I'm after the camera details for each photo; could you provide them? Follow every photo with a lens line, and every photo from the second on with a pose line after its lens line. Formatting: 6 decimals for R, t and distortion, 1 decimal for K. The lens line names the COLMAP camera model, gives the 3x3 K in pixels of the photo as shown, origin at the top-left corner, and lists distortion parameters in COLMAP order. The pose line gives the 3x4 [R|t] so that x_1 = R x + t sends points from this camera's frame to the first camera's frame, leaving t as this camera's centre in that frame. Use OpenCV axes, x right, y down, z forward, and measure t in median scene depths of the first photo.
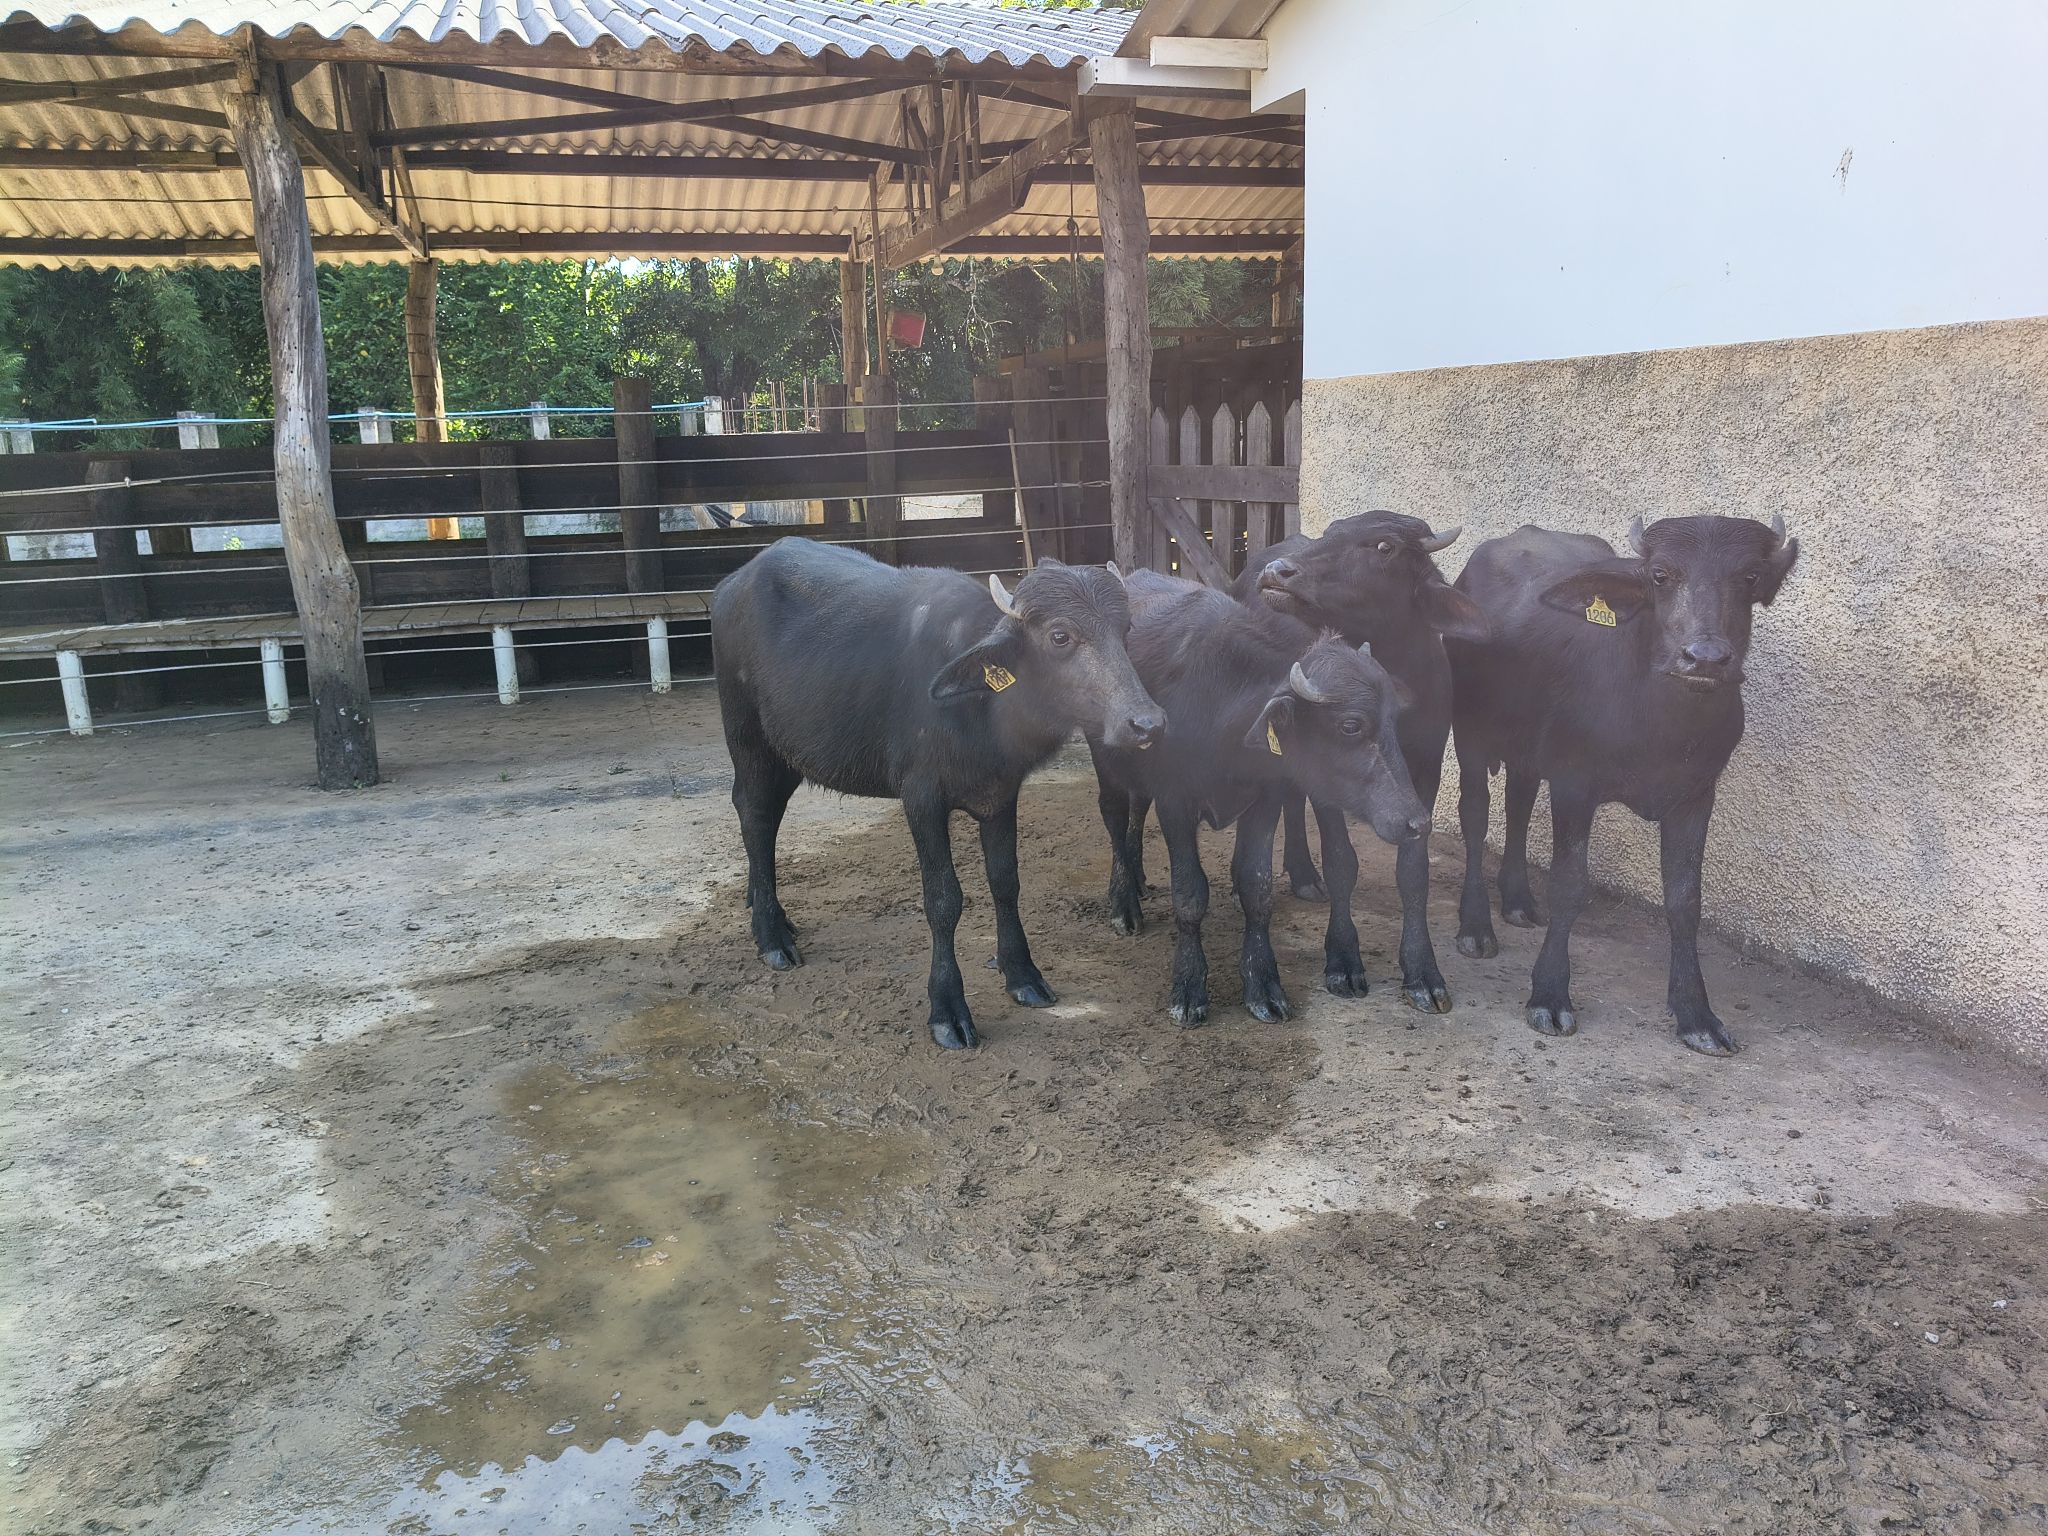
lens RADIAL K [[1552.9, 0, 1038.2], [0, 1552.9, 752.0], [0, 0, 1]] dist [0.022951, -0.063373]
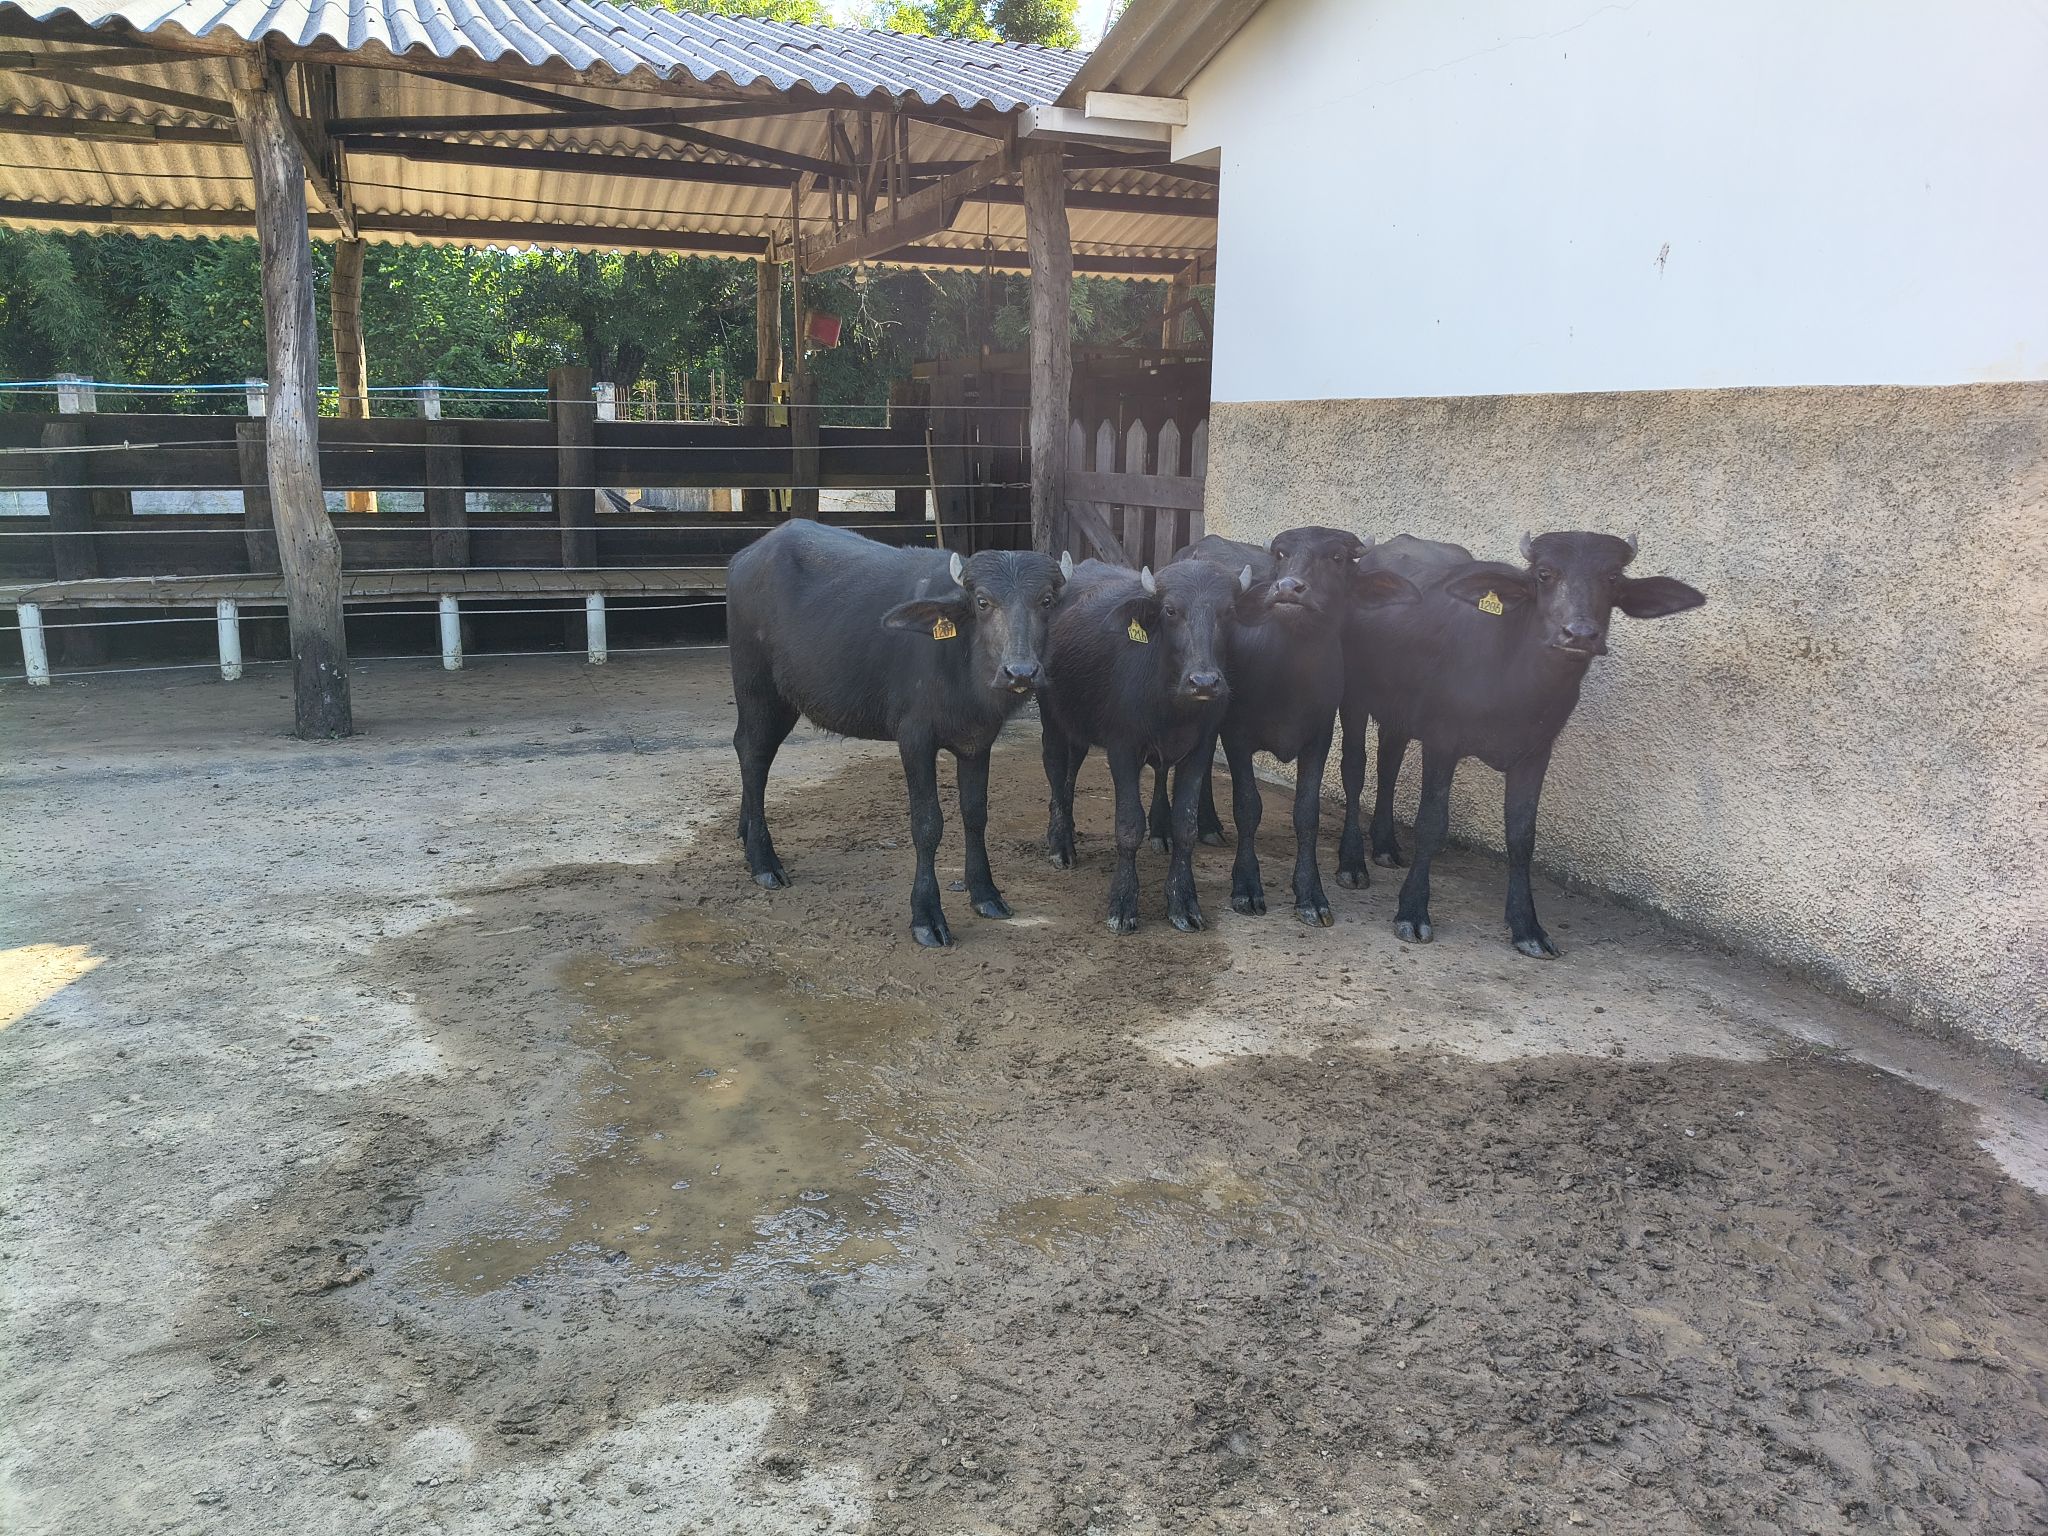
lens RADIAL K [[1552.9, 0, 1033.3], [0, 1552.9, 762.0], [0, 0, 1]] dist [0.022951, -0.063373]
pose [[0.995921, 0.027082, 0.086075, -0.064281], [-0.027491, 0.999616, 0.003575, 0.030918], [-0.085945, -0.005927, 0.996282, -0.160577]]
